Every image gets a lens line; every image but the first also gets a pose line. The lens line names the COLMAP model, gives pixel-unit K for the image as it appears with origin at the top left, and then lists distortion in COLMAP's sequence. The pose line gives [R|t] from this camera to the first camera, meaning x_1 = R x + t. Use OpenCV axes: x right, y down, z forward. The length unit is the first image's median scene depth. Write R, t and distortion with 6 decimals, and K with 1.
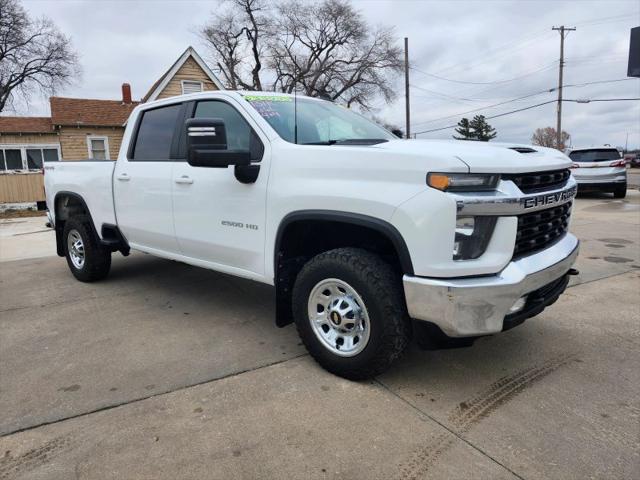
lens RADIAL K [[440.9, 0, 312.6], [0, 440.9, 239.6], [0, 0, 1]] dist [0.067871, -0.059038]
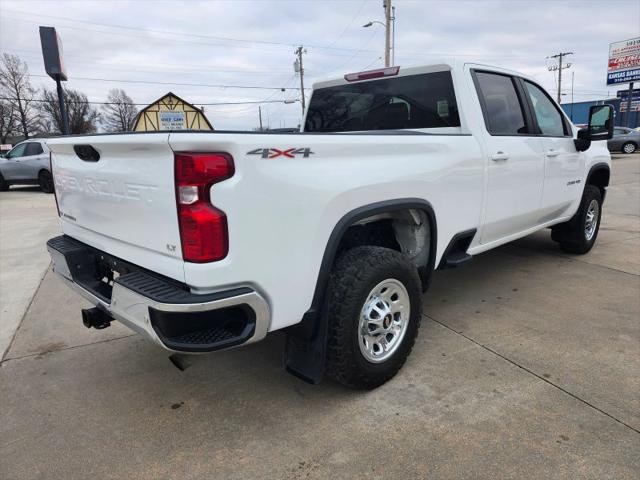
lens RADIAL K [[443.5, 0, 313.4], [0, 443.5, 237.9], [0, 0, 1]] dist [0.064401, -0.064398]
pose [[0.069338, -0.189580, 0.979414, -1.704145], [0.193366, 0.965711, 0.173238, -0.278310], [-0.978673, 0.177374, 0.103619, 1.750375]]
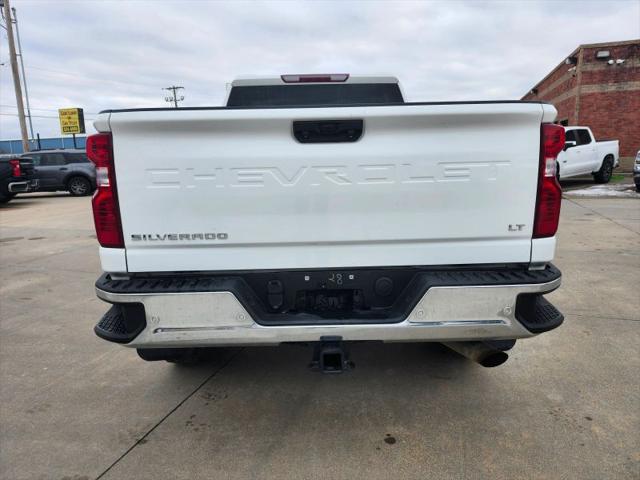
lens RADIAL K [[443.5, 0, 313.4], [0, 443.5, 237.9], [0, 0, 1]] dist [0.064401, -0.064398]
pose [[-0.672333, -0.091100, 0.734622, -1.377619], [0.169668, 0.947014, 0.272721, -0.382355], [-0.720542, 0.308001, -0.621252, 2.533415]]
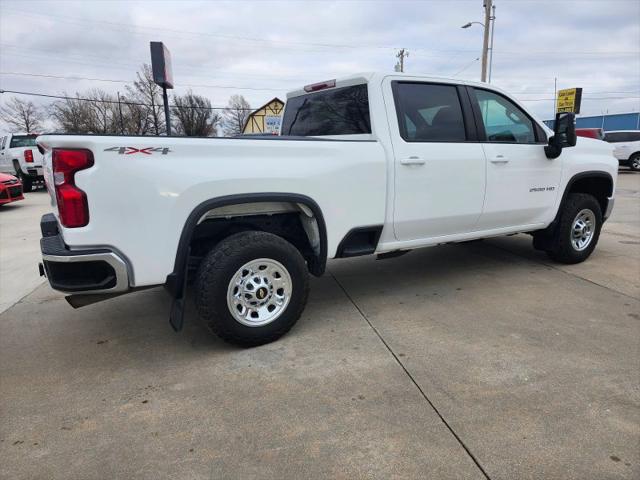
lens RADIAL K [[441.7, 0, 320.0], [0, 441.7, 240.0], [0, 0, 1]] dist [0.097874, -0.110979]
pose [[0.291421, -0.175728, 0.940316, -1.793649], [0.165700, 0.977396, 0.131305, -0.185817], [-0.942134, 0.117546, 0.313952, 1.280157]]
